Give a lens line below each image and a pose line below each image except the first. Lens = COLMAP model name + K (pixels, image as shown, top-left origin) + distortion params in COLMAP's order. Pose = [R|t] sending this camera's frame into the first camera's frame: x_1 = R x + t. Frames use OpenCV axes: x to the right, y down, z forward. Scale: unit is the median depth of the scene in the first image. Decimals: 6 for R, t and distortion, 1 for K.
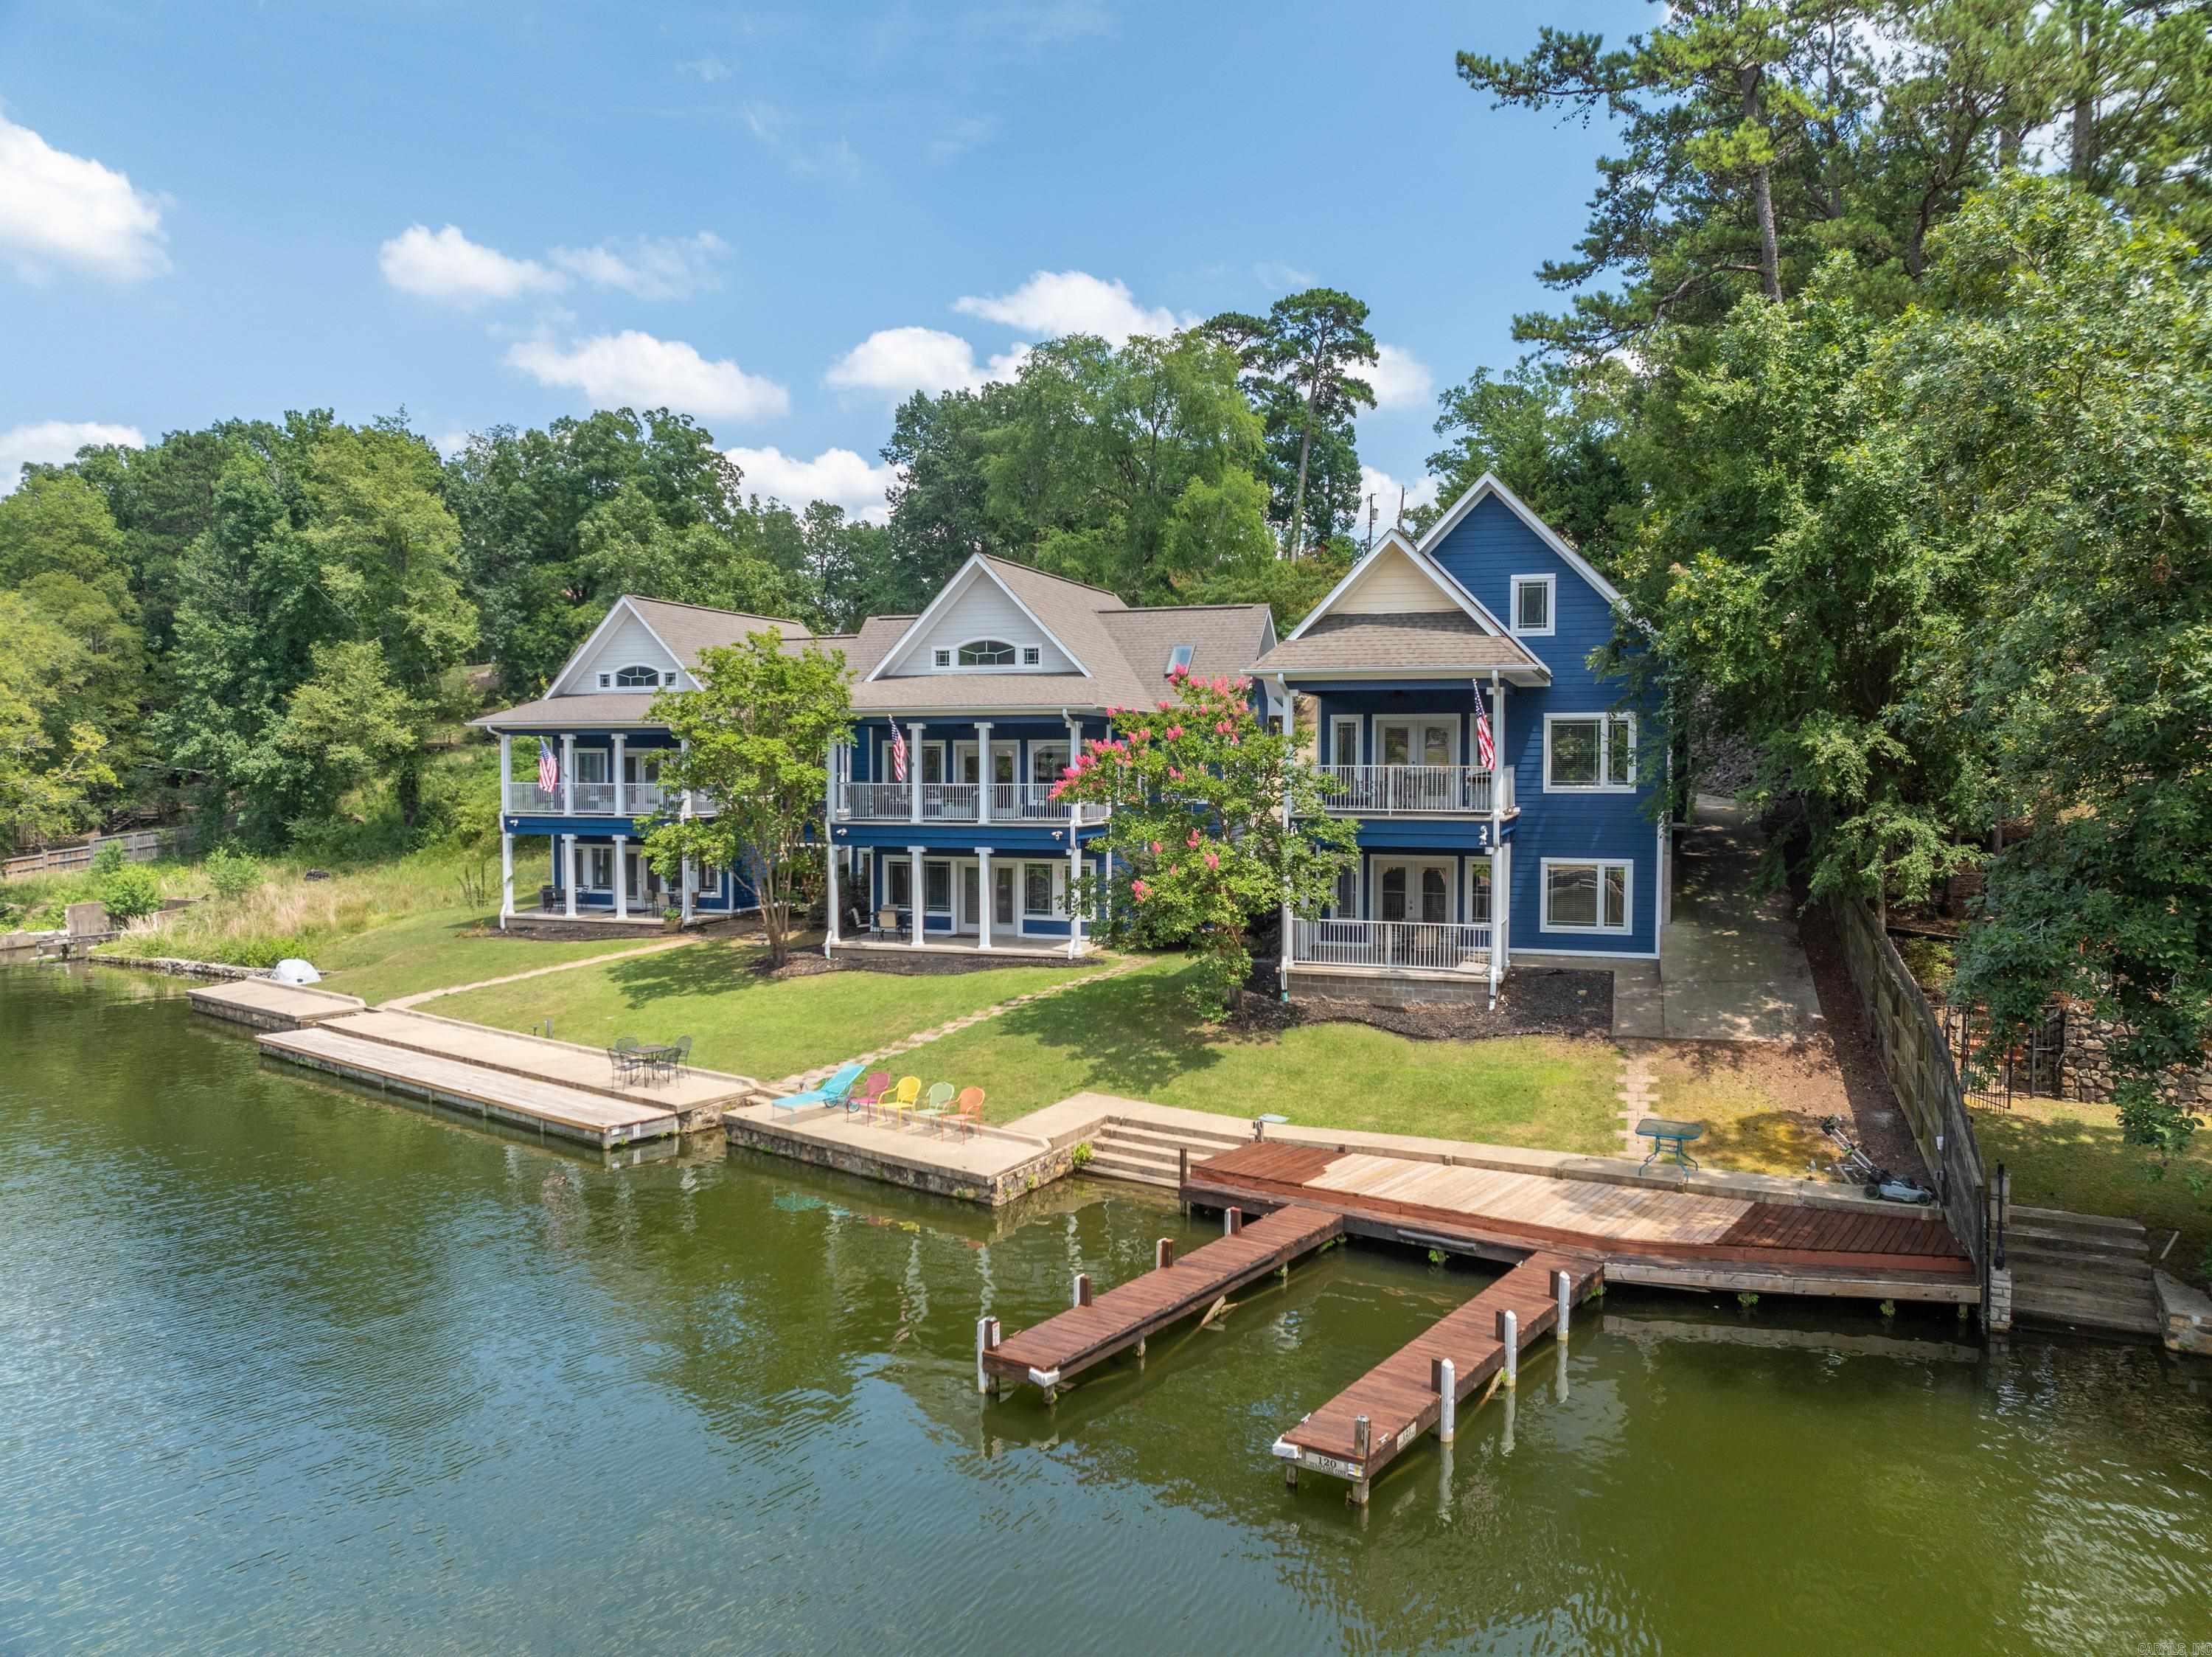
lens RADIAL K [[1587.6, 0, 1085.2], [0, 1587.6, 815.7], [0, 0, 1]] dist [-0.042297, 0.004518]
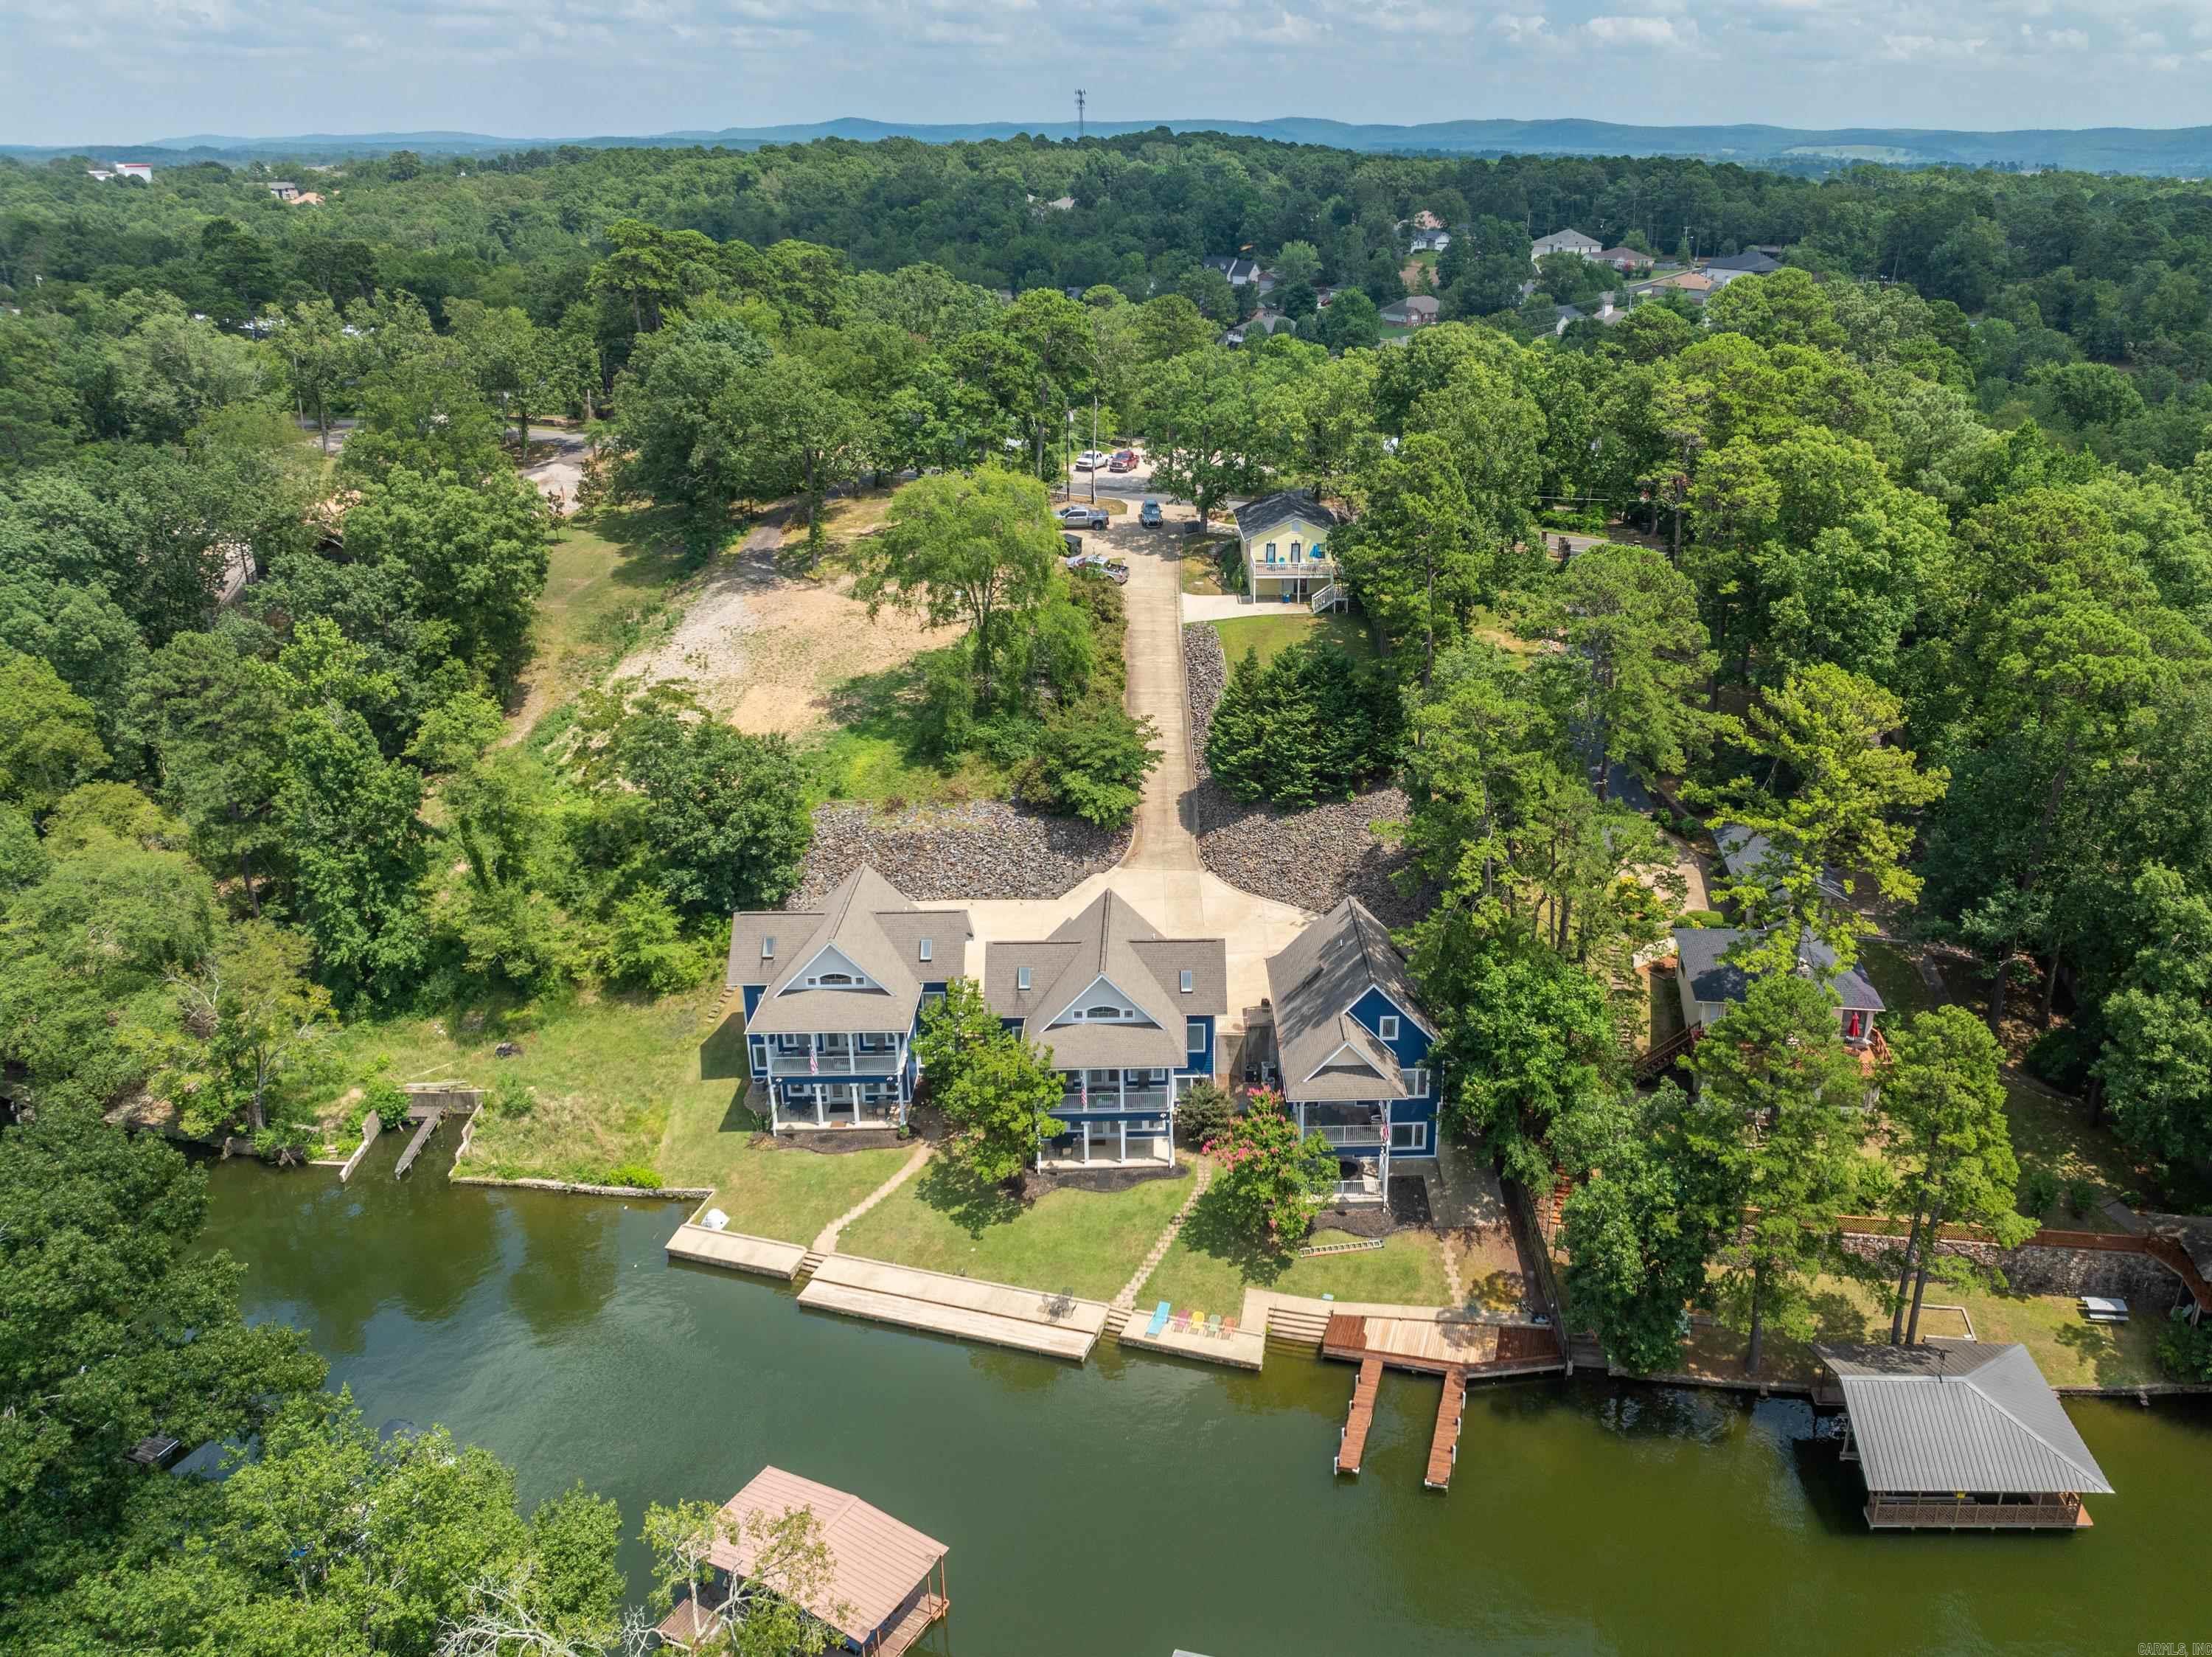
lens RADIAL K [[1770.4, 0, 1250.7], [0, 1770.4, 792.1], [0, 0, 1]] dist [-0.035537, -0.012684]
pose [[0.916670, -0.138372, 0.374927, -0.900721], [0.004673, 0.941795, 0.336156, -1.452645], [-0.399618, -0.306392, 0.863961, -1.143312]]
